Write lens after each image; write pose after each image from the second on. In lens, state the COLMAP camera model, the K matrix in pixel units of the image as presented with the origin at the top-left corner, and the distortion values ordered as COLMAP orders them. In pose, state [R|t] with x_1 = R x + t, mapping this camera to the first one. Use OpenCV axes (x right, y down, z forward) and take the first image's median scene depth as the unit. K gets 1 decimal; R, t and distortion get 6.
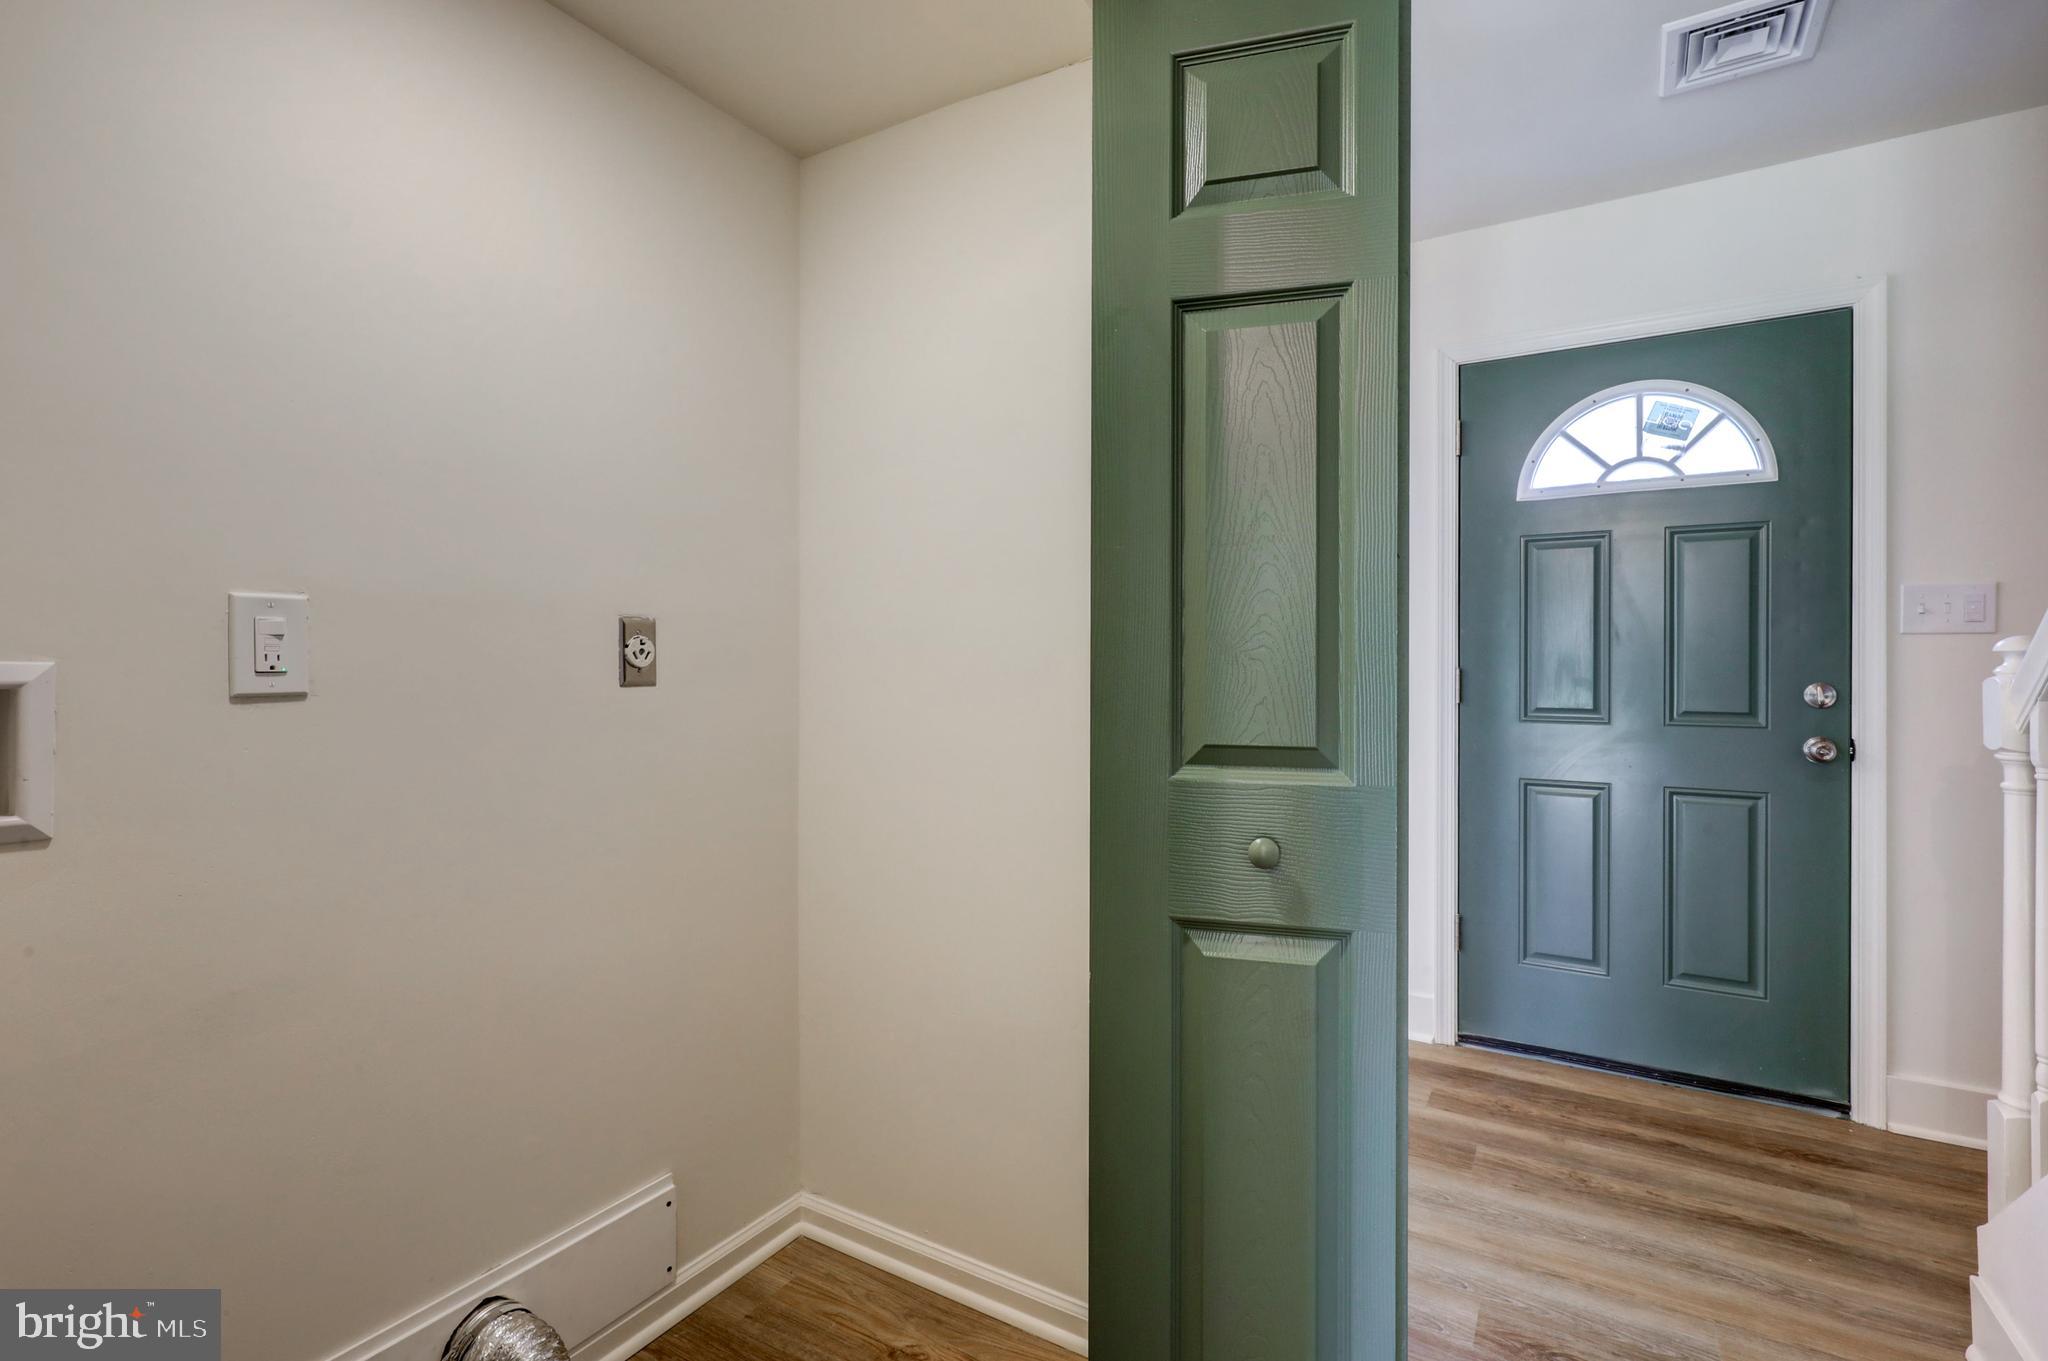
lens RADIAL K [[935.5, 0, 1026.3], [0, 935.5, 664.6], [0, 0, 1]] dist [-0.001761, 0.001447]
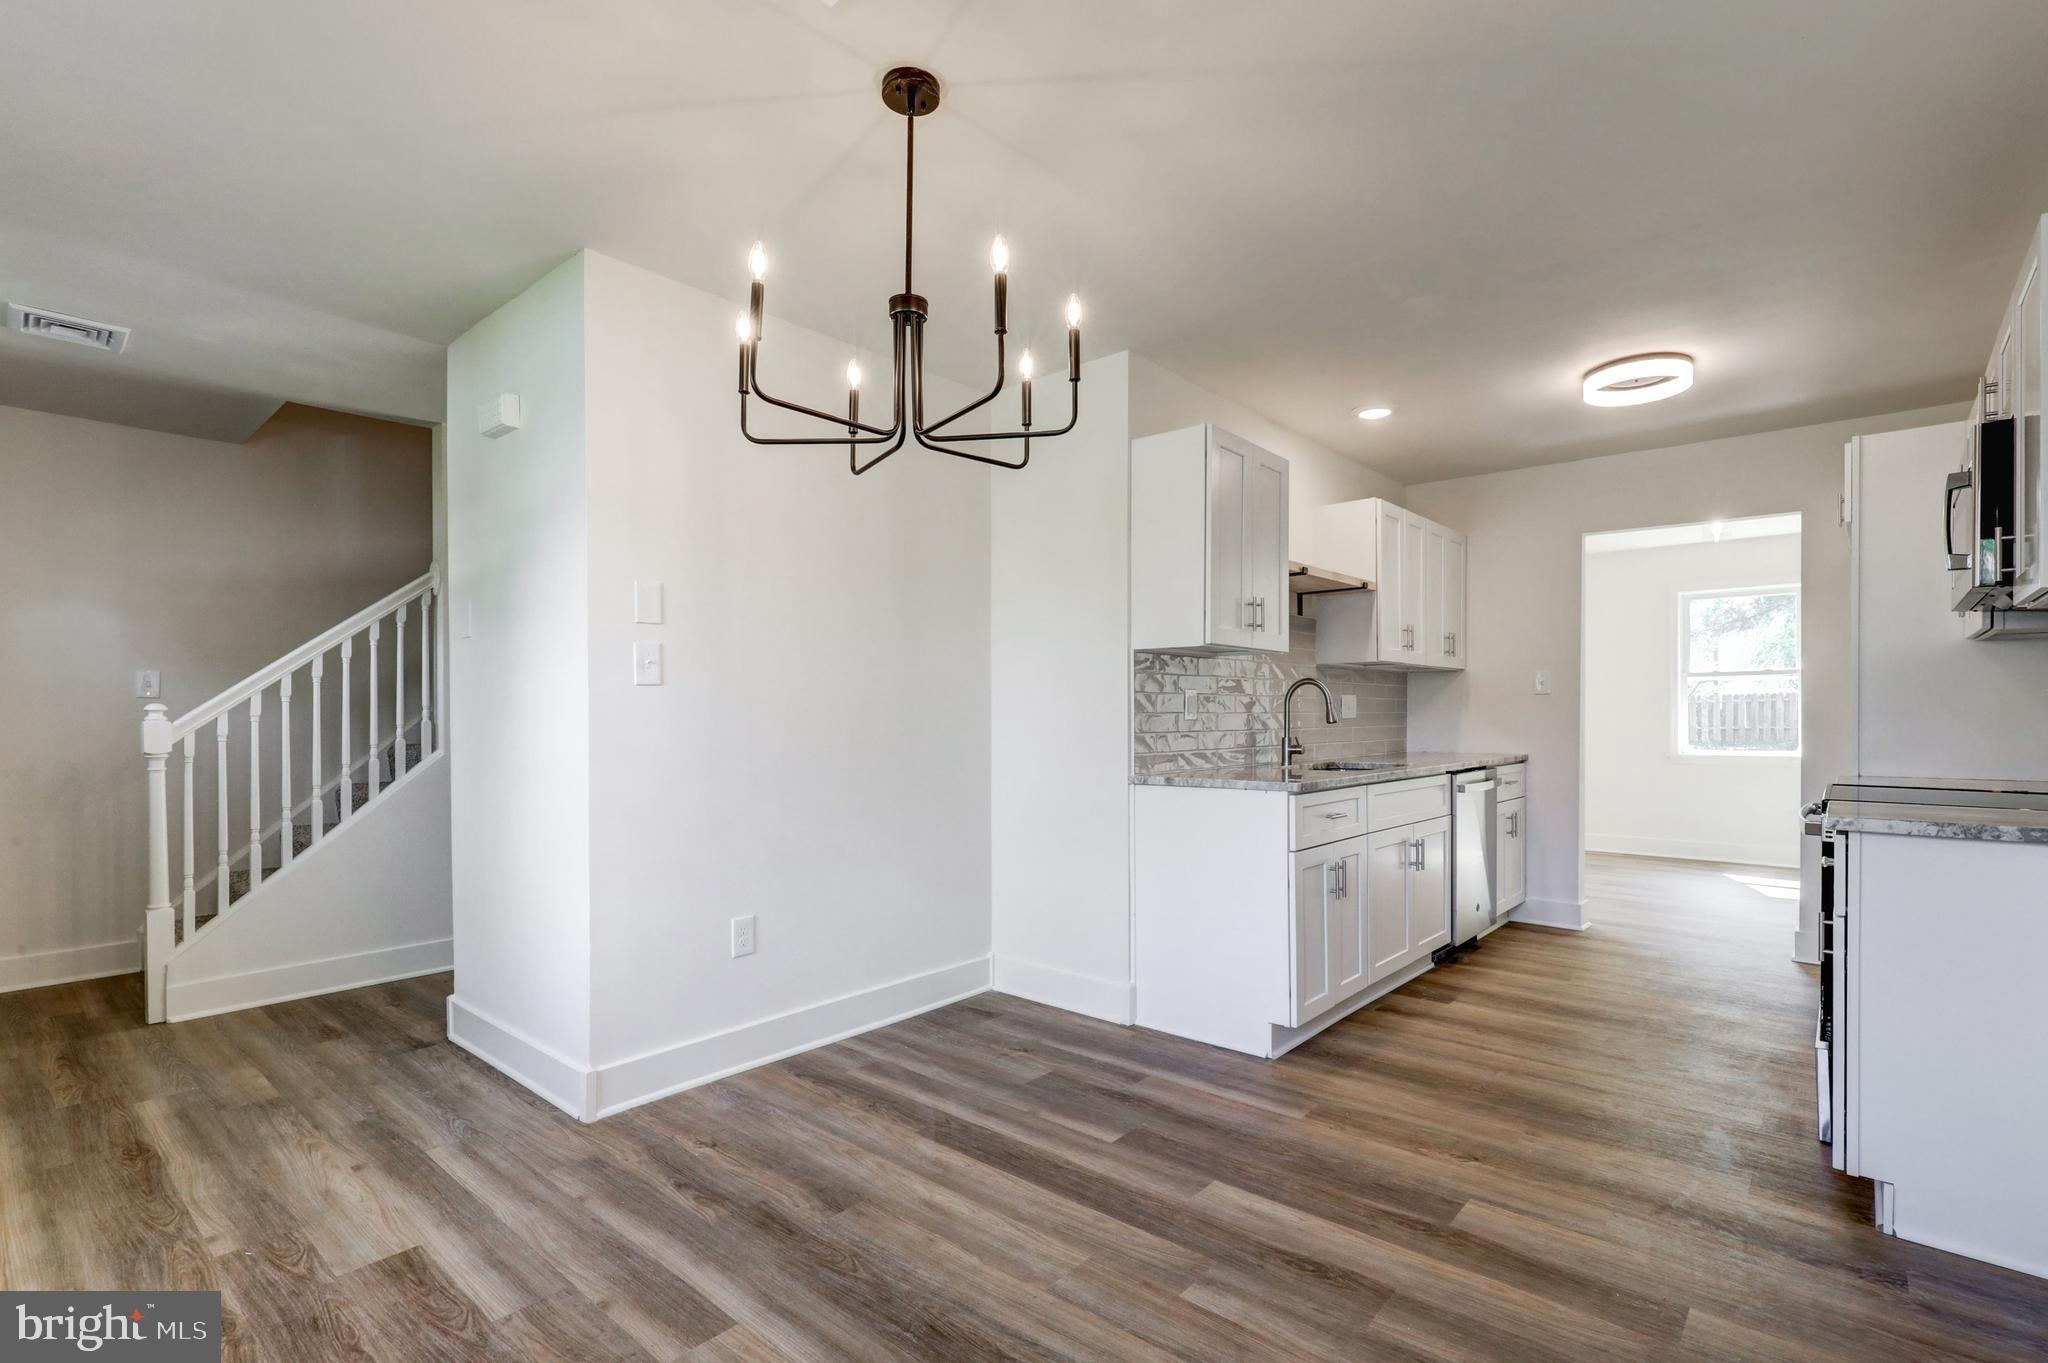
lens RADIAL K [[935.5, 0, 1030.6], [0, 935.5, 697.8], [0, 0, 1]] dist [-0.001761, 0.001447]
pose [[-0.987322, -0.006288, 0.158608, -0.856042], [-0.010158, 0.999670, -0.023603, -0.007528], [-0.158407, -0.024915, -0.987059, 1.786853]]
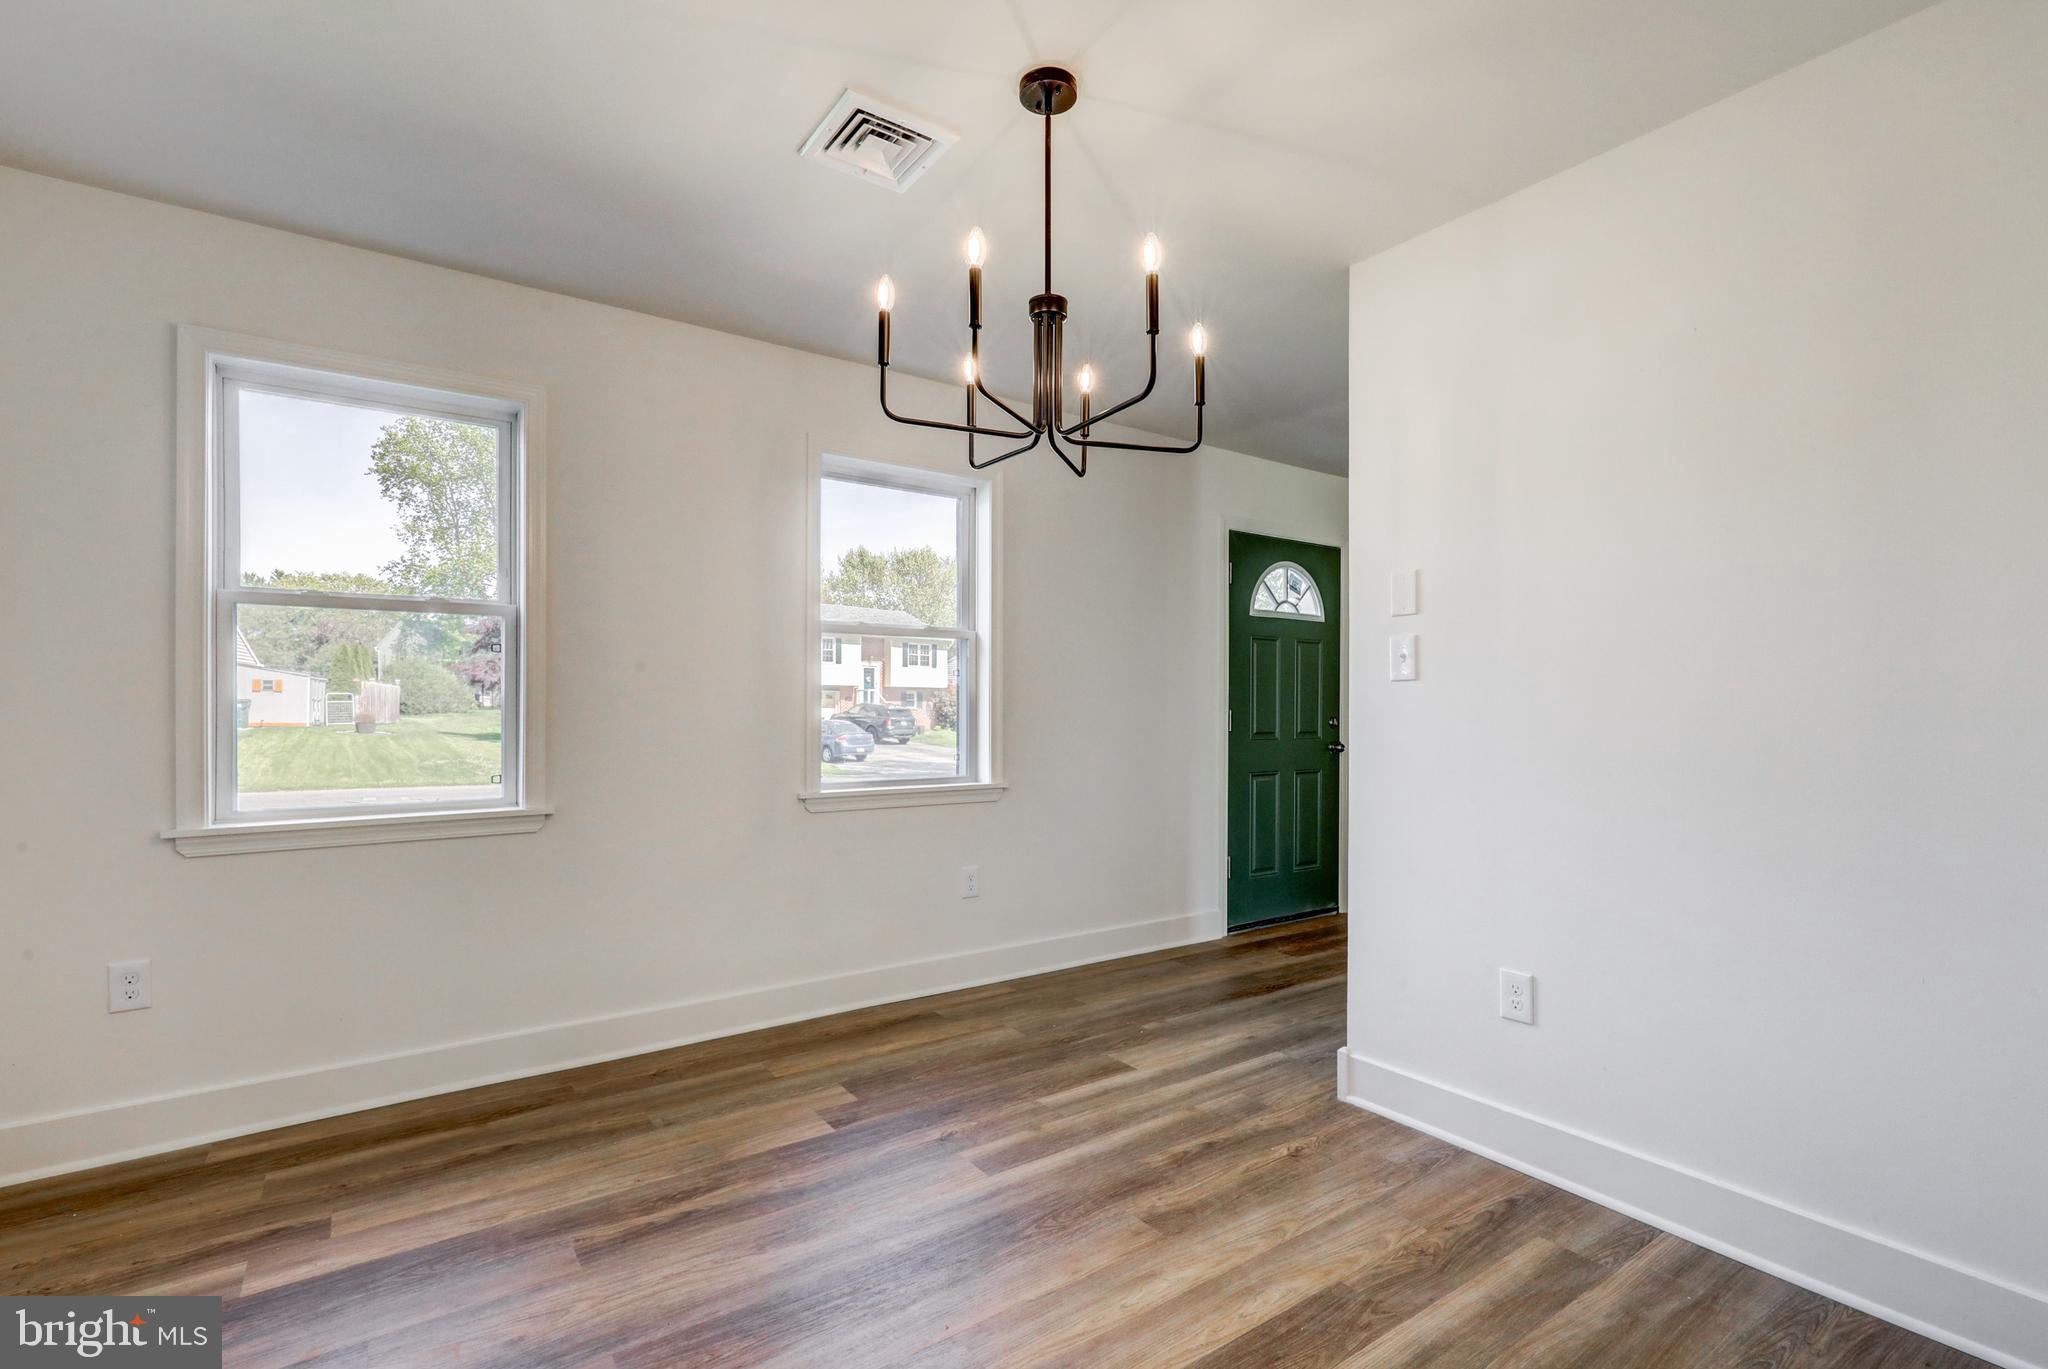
lens RADIAL K [[935.5, 0, 1030.4], [0, 935.5, 699.5], [0, 0, 1]] dist [-0.001761, 0.001447]
pose [[0.390318, -0.003779, 0.920672, -1.353053], [-0.003310, 0.999979, 0.005508, -0.027133], [-0.920674, -0.005198, 0.390298, 0.742768]]
